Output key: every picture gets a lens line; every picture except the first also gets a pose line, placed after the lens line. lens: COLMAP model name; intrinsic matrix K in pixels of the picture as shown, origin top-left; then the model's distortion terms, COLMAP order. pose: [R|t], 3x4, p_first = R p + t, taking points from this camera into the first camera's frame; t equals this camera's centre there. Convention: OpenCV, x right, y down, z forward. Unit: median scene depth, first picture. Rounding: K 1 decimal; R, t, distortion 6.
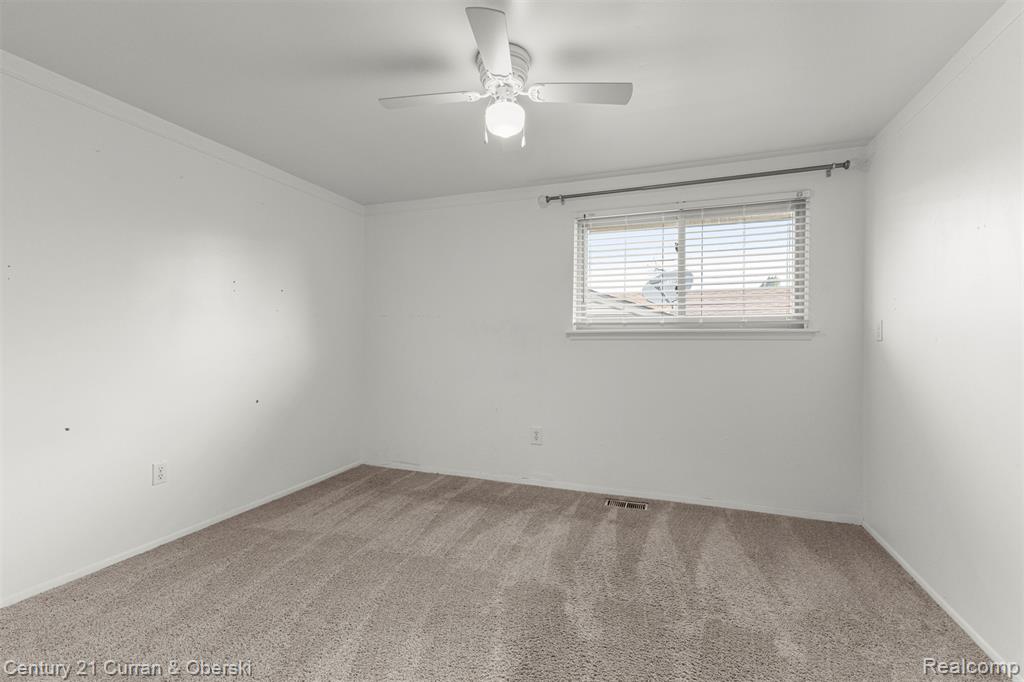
lens RADIAL K [[441.3, 0, 512.5], [0, 441.3, 335.9], [0, 0, 1]] dist [0.006291, 0.001422]
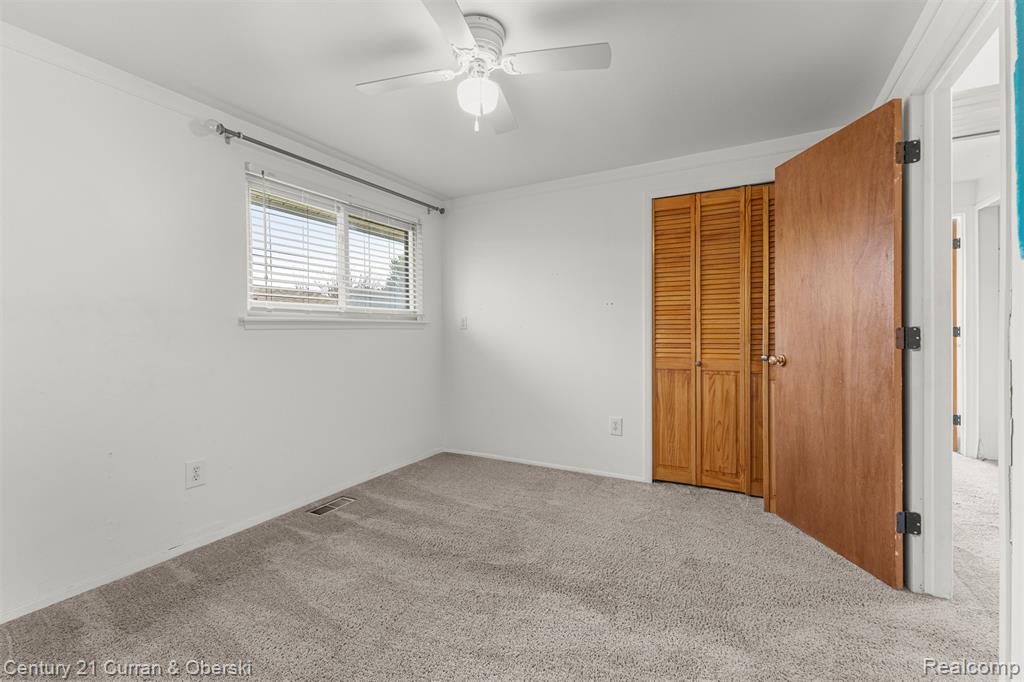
lens RADIAL K [[441.3, 0, 510.4], [0, 441.3, 336.6], [0, 0, 1]] dist [0.006291, 0.001422]
pose [[0.162259, -0.016213, 0.986615, -0.627056], [0.007083, 0.999858, 0.015266, 0.014163], [-0.986723, 0.004511, 0.162350, 0.501353]]
